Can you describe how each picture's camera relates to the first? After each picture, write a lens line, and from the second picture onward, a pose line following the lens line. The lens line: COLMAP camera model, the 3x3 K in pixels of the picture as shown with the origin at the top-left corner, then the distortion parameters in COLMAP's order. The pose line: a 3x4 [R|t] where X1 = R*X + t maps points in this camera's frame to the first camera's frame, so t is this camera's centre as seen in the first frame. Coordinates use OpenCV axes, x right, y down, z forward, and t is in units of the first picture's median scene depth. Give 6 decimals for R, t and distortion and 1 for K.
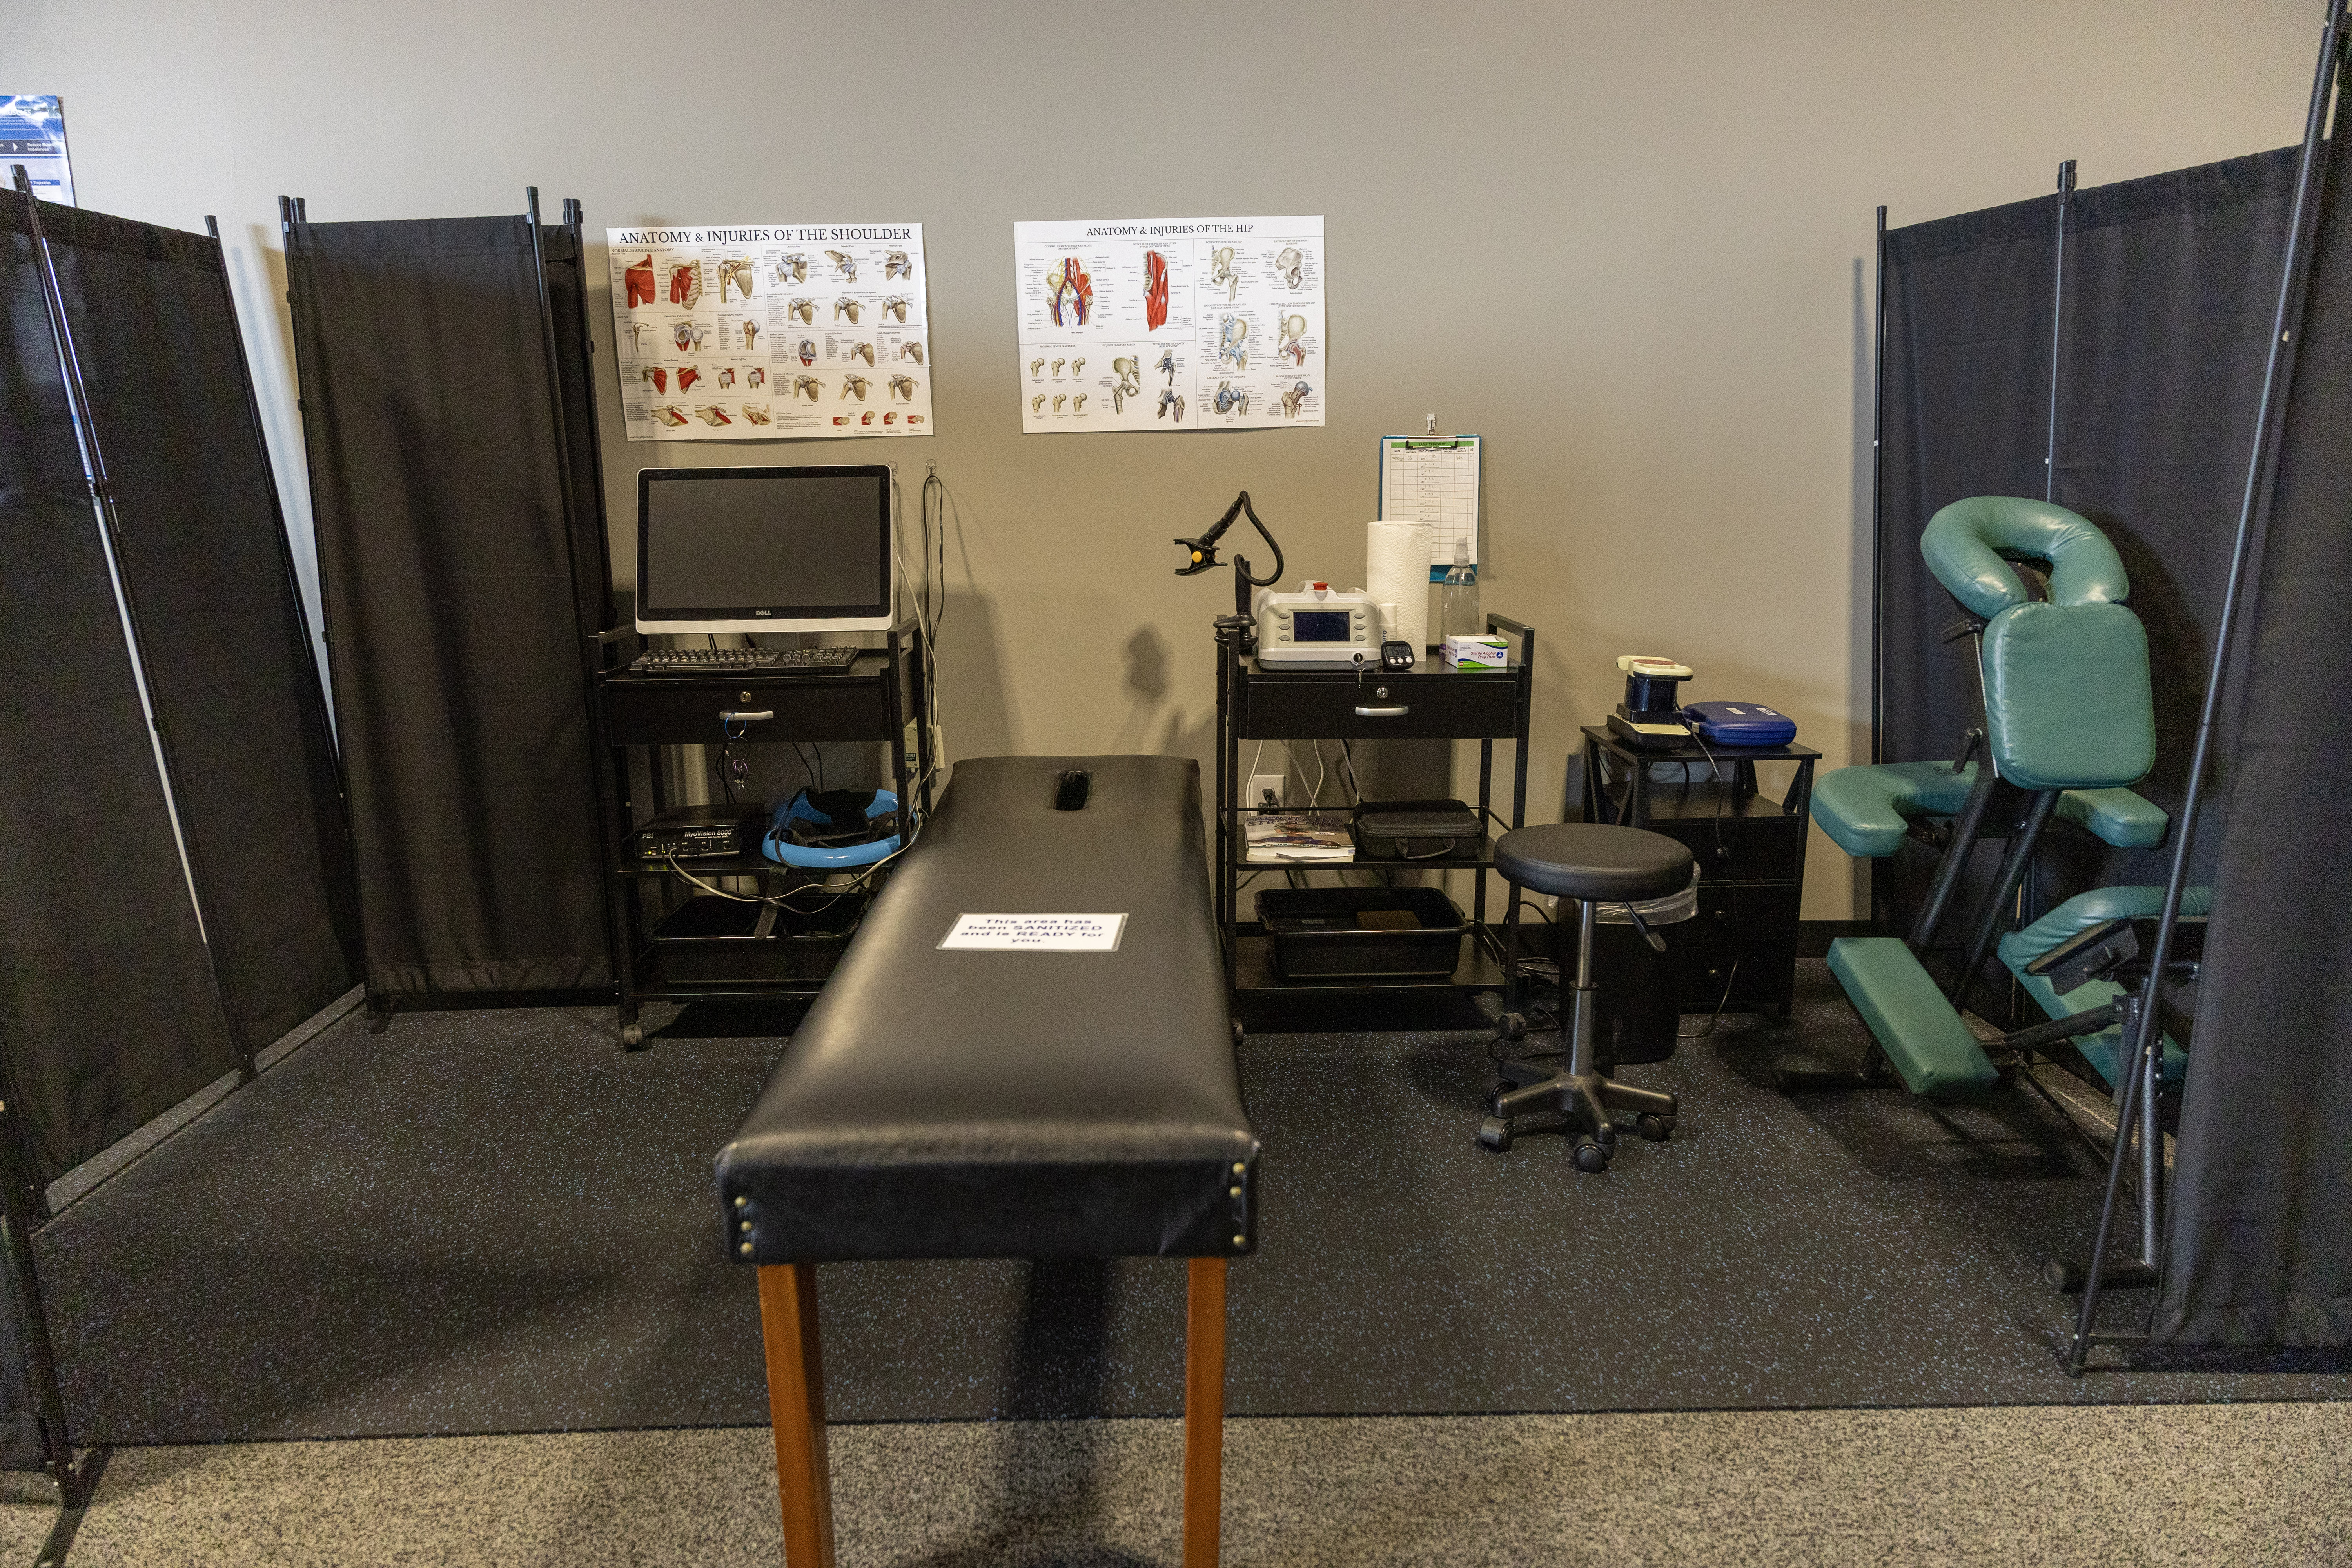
lens RADIAL K [[1492.6, 0, 1174.3], [0, 1492.6, 787.0], [0, 0, 1]] dist [-0.006836, -0.002497]
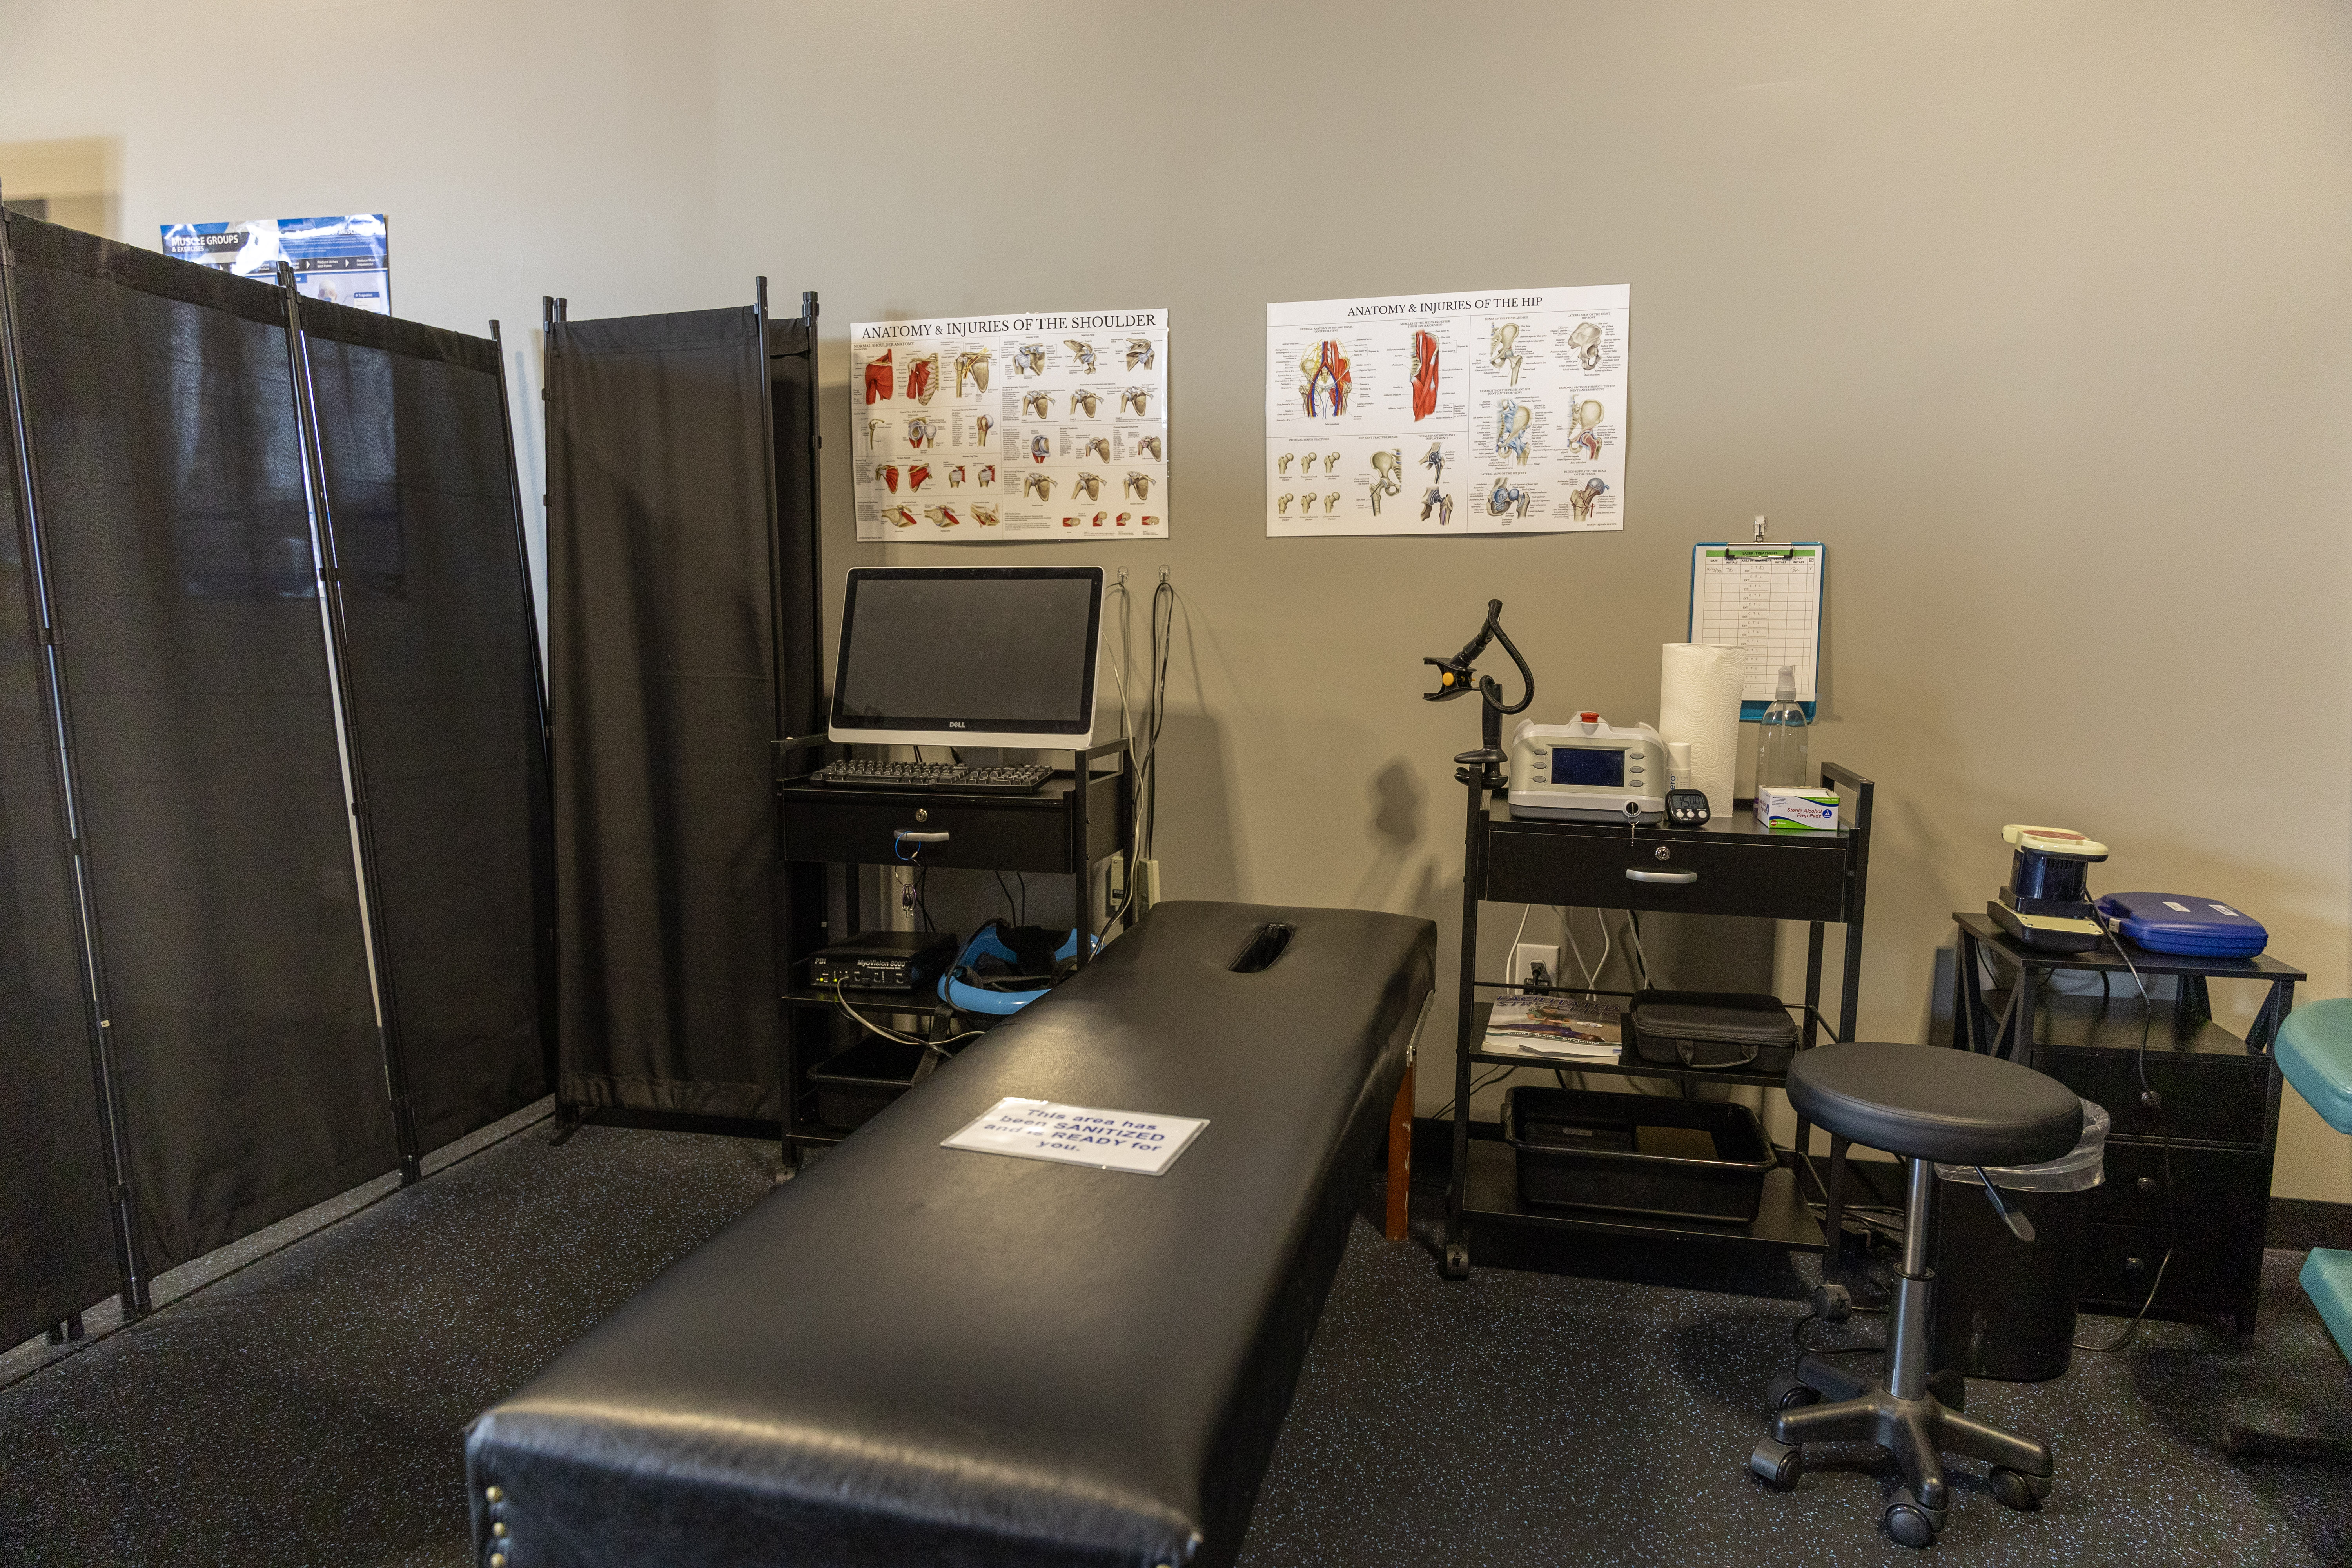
lens RADIAL K [[1492.6, 0, 1179.1], [0, 1492.6, 788.3], [0, 0, 1]] dist [-0.006836, -0.002497]
pose [[0.964990, 0.049340, -0.257602, 0.086849], [-0.073517, 0.993658, -0.085078, -0.010458], [0.251771, 0.101038, 0.962498, 0.157456]]
